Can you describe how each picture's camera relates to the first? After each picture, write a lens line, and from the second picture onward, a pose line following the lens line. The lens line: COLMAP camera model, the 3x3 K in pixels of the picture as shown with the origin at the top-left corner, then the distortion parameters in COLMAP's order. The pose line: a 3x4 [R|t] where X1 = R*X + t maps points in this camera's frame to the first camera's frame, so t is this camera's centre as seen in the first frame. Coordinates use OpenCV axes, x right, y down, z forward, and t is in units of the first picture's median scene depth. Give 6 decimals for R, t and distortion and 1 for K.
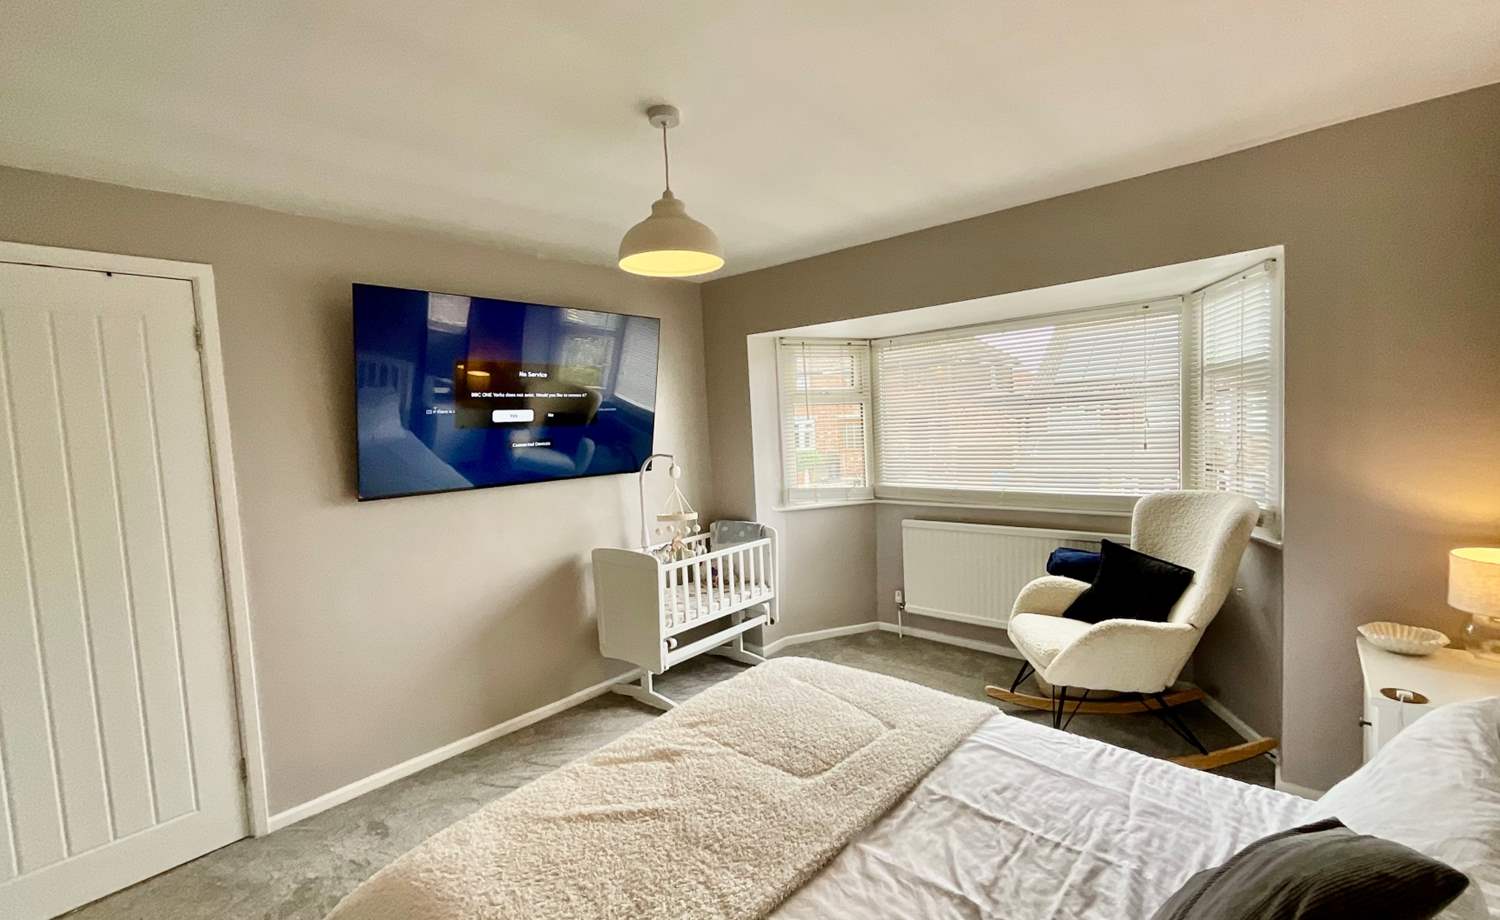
lens RADIAL K [[604.1, 0, 755.1], [0, 604.1, 460.3], [0, 0, 1]] dist [0.001289, 0.000229]
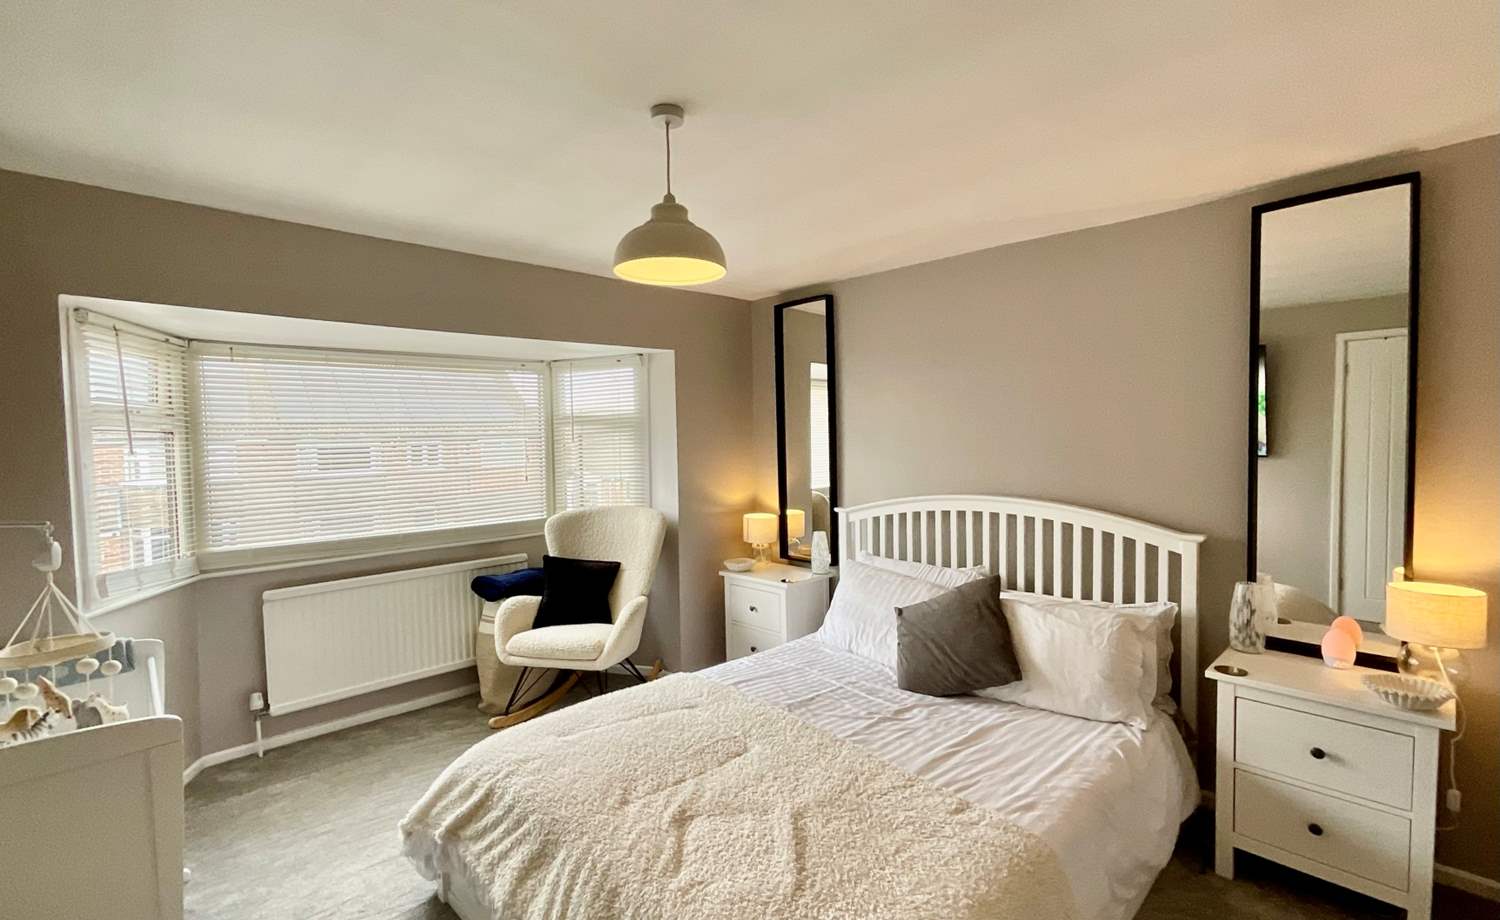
lens RADIAL K [[604.1, 0, 755.1], [0, 604.1, 460.3], [0, 0, 1]] dist [0.001289, 0.000229]
pose [[0.160340, 0.006287, 0.987042, -0.443051], [0.076847, 0.996865, -0.018833, -0.002297], [-0.984066, 0.078871, 0.159354, 0.317857]]
